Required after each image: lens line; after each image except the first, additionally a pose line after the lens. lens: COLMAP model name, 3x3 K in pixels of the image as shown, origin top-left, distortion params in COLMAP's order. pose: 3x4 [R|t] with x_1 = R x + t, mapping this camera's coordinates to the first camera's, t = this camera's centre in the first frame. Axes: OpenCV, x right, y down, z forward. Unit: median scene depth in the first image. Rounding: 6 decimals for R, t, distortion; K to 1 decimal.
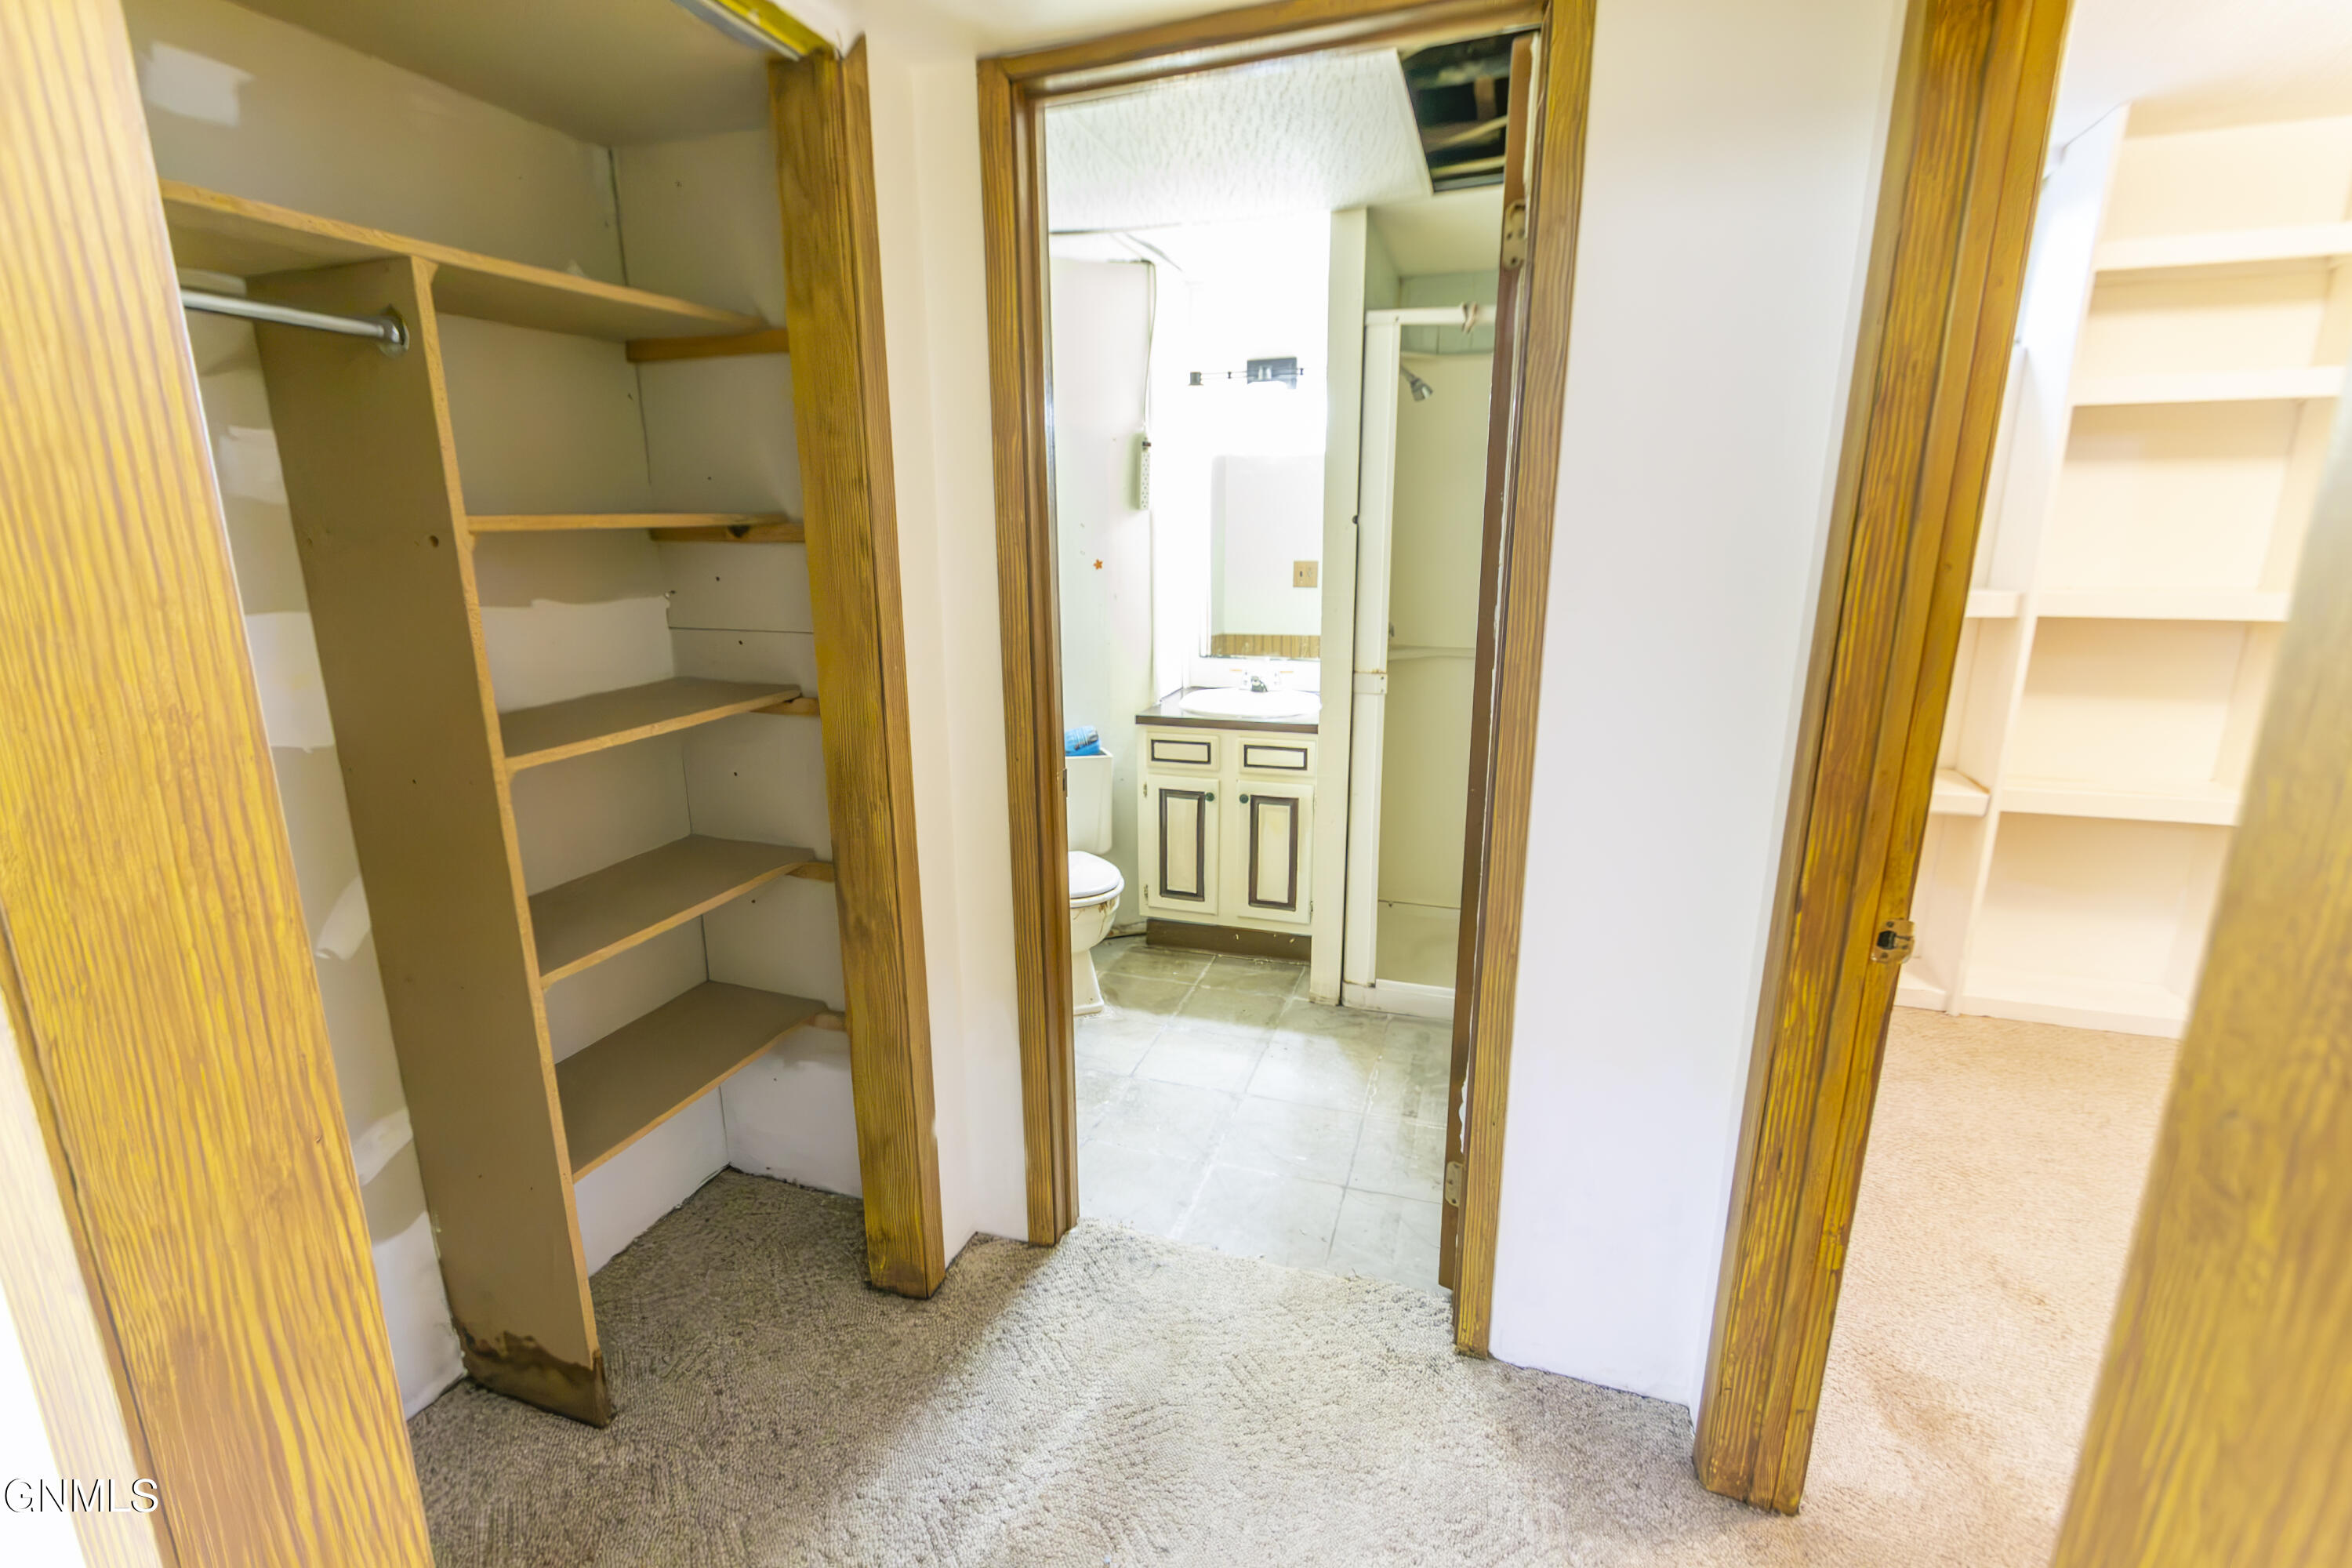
lens RADIAL K [[1085.0, 0, 1139.2], [0, 1085.0, 788.1], [0, 0, 1]] dist [0.000840, 0.000274]
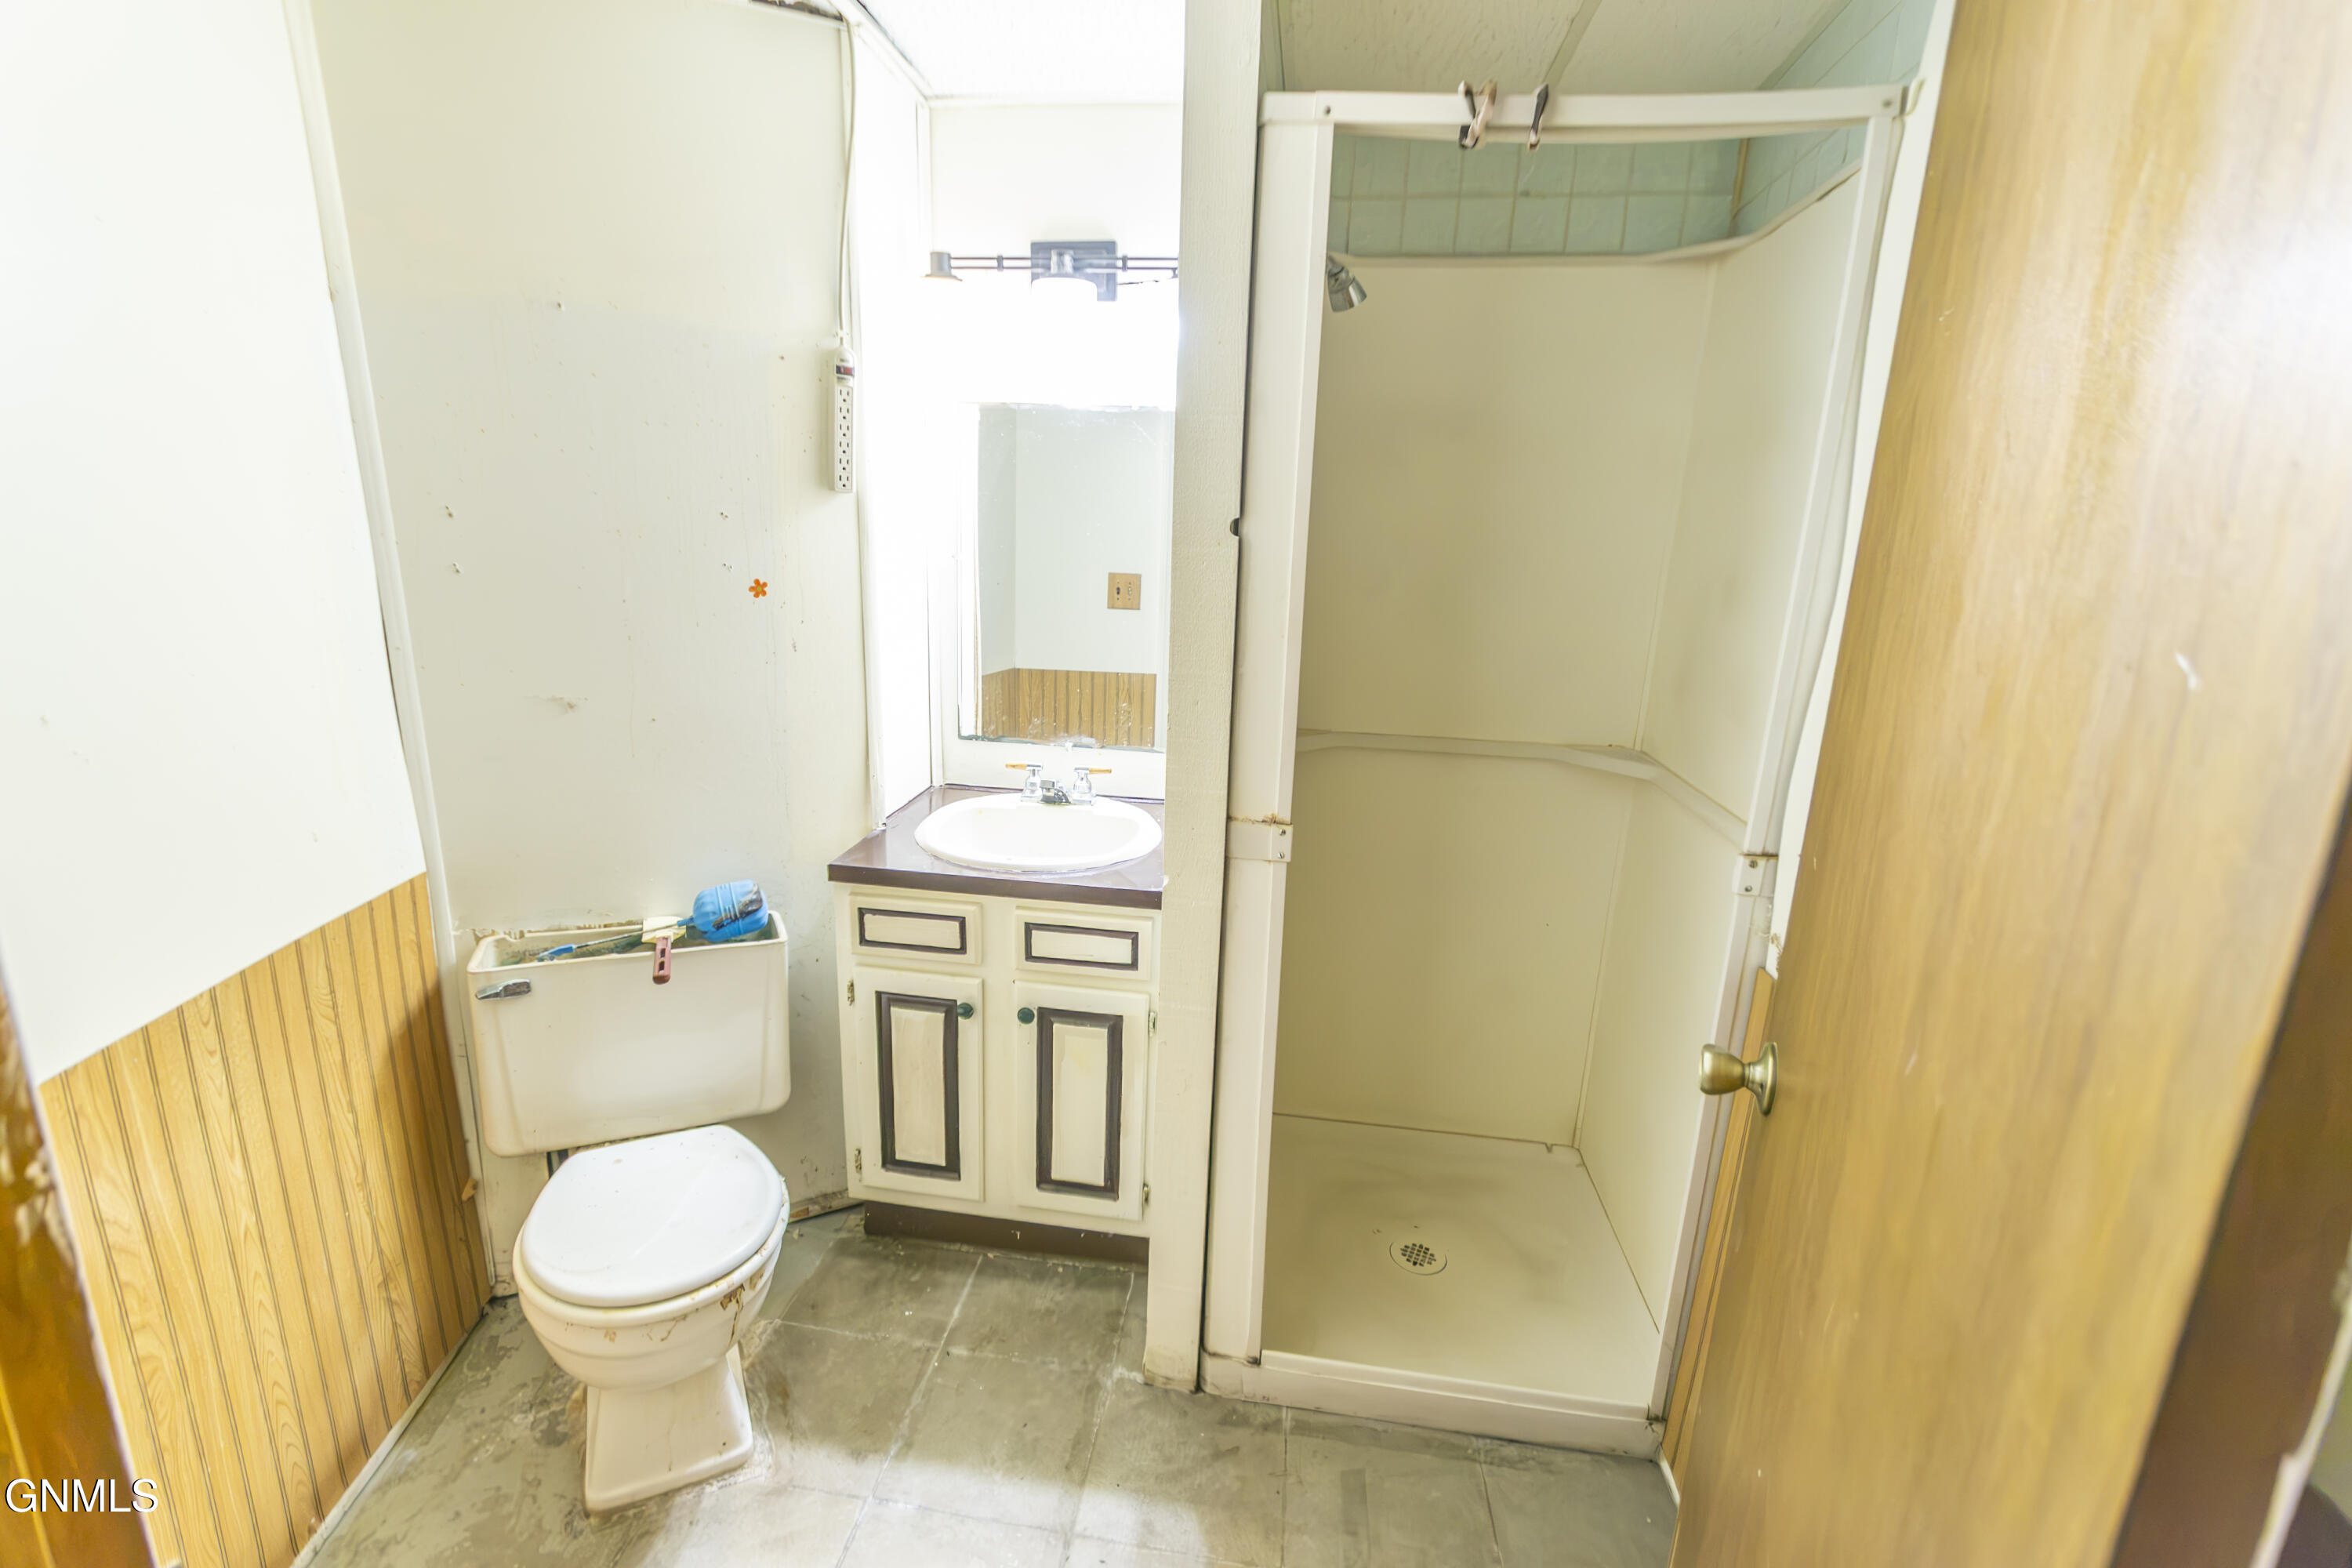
lens RADIAL K [[1085.0, 0, 1139.2], [0, 1085.0, 788.1], [0, 0, 1]] dist [0.000840, 0.000274]
pose [[0.985175, -0.004698, 0.171487, 0.058114], [0.003393, 0.999963, 0.007903, -0.111249], [-0.171518, -0.007204, 0.985155, 0.436042]]
